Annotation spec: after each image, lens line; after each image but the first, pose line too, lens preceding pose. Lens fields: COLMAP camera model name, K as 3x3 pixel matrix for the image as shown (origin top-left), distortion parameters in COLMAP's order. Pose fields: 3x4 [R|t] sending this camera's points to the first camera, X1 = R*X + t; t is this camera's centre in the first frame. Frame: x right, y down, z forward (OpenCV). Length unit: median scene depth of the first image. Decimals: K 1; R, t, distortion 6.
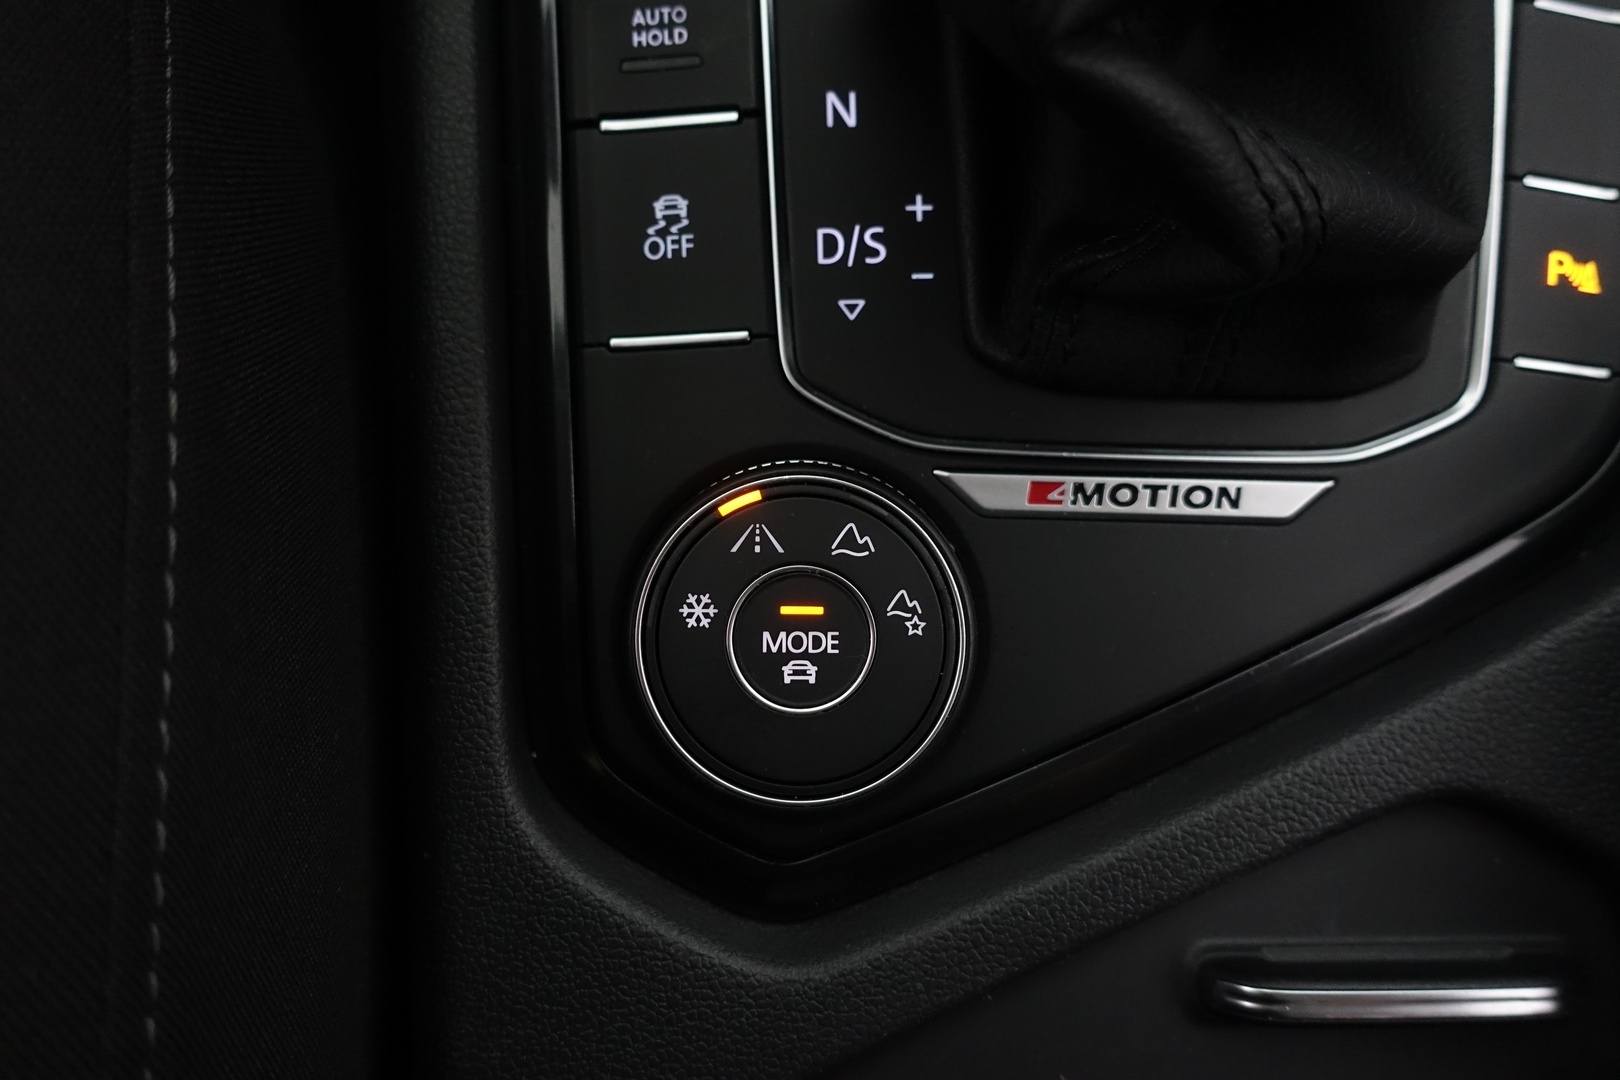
lens RADIAL K [[1113.1, 0, 814.1], [0, 1113.1, 539.7], [0, 0, 1]] dist [0.005759, -0.006215]
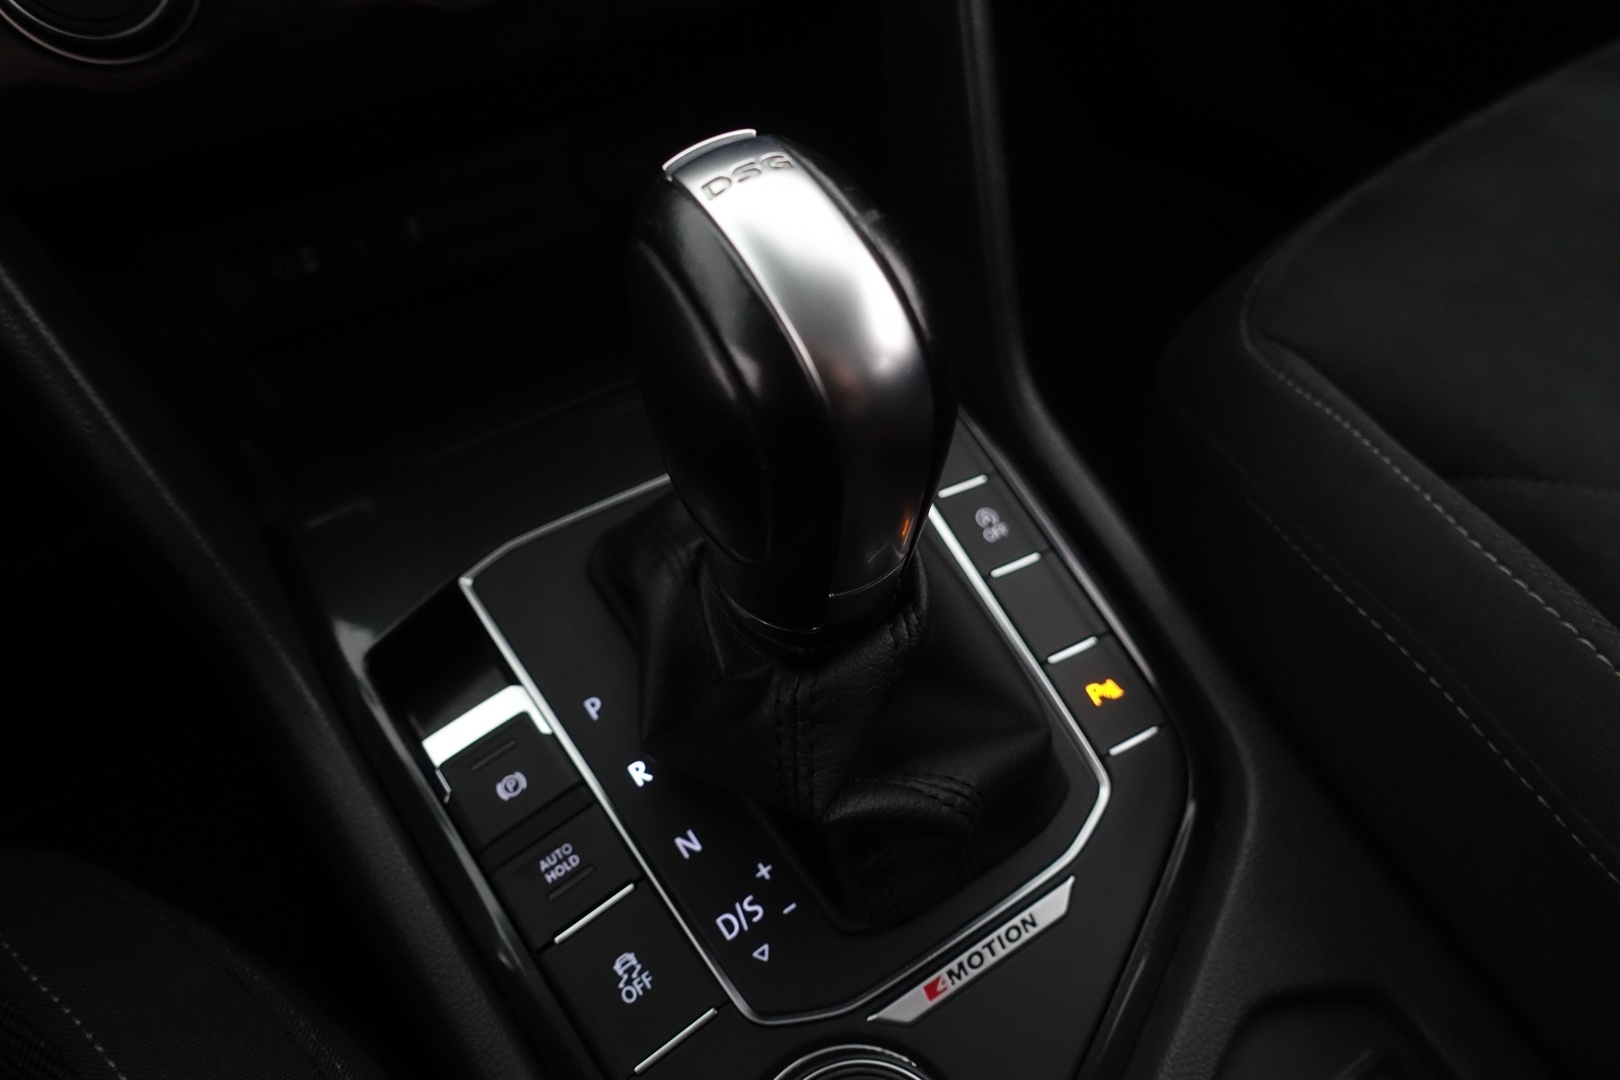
lens RADIAL K [[1113.1, 0, 811.0], [0, 1113.1, 548.7], [0, 0, 1]] dist [0.005759, -0.006215]
pose [[0.831173, -0.471913, 0.294022, -0.098525], [0.549255, 0.779075, -0.302258, -0.143208], [-0.086426, 0.412722, 0.906747, -0.624791]]
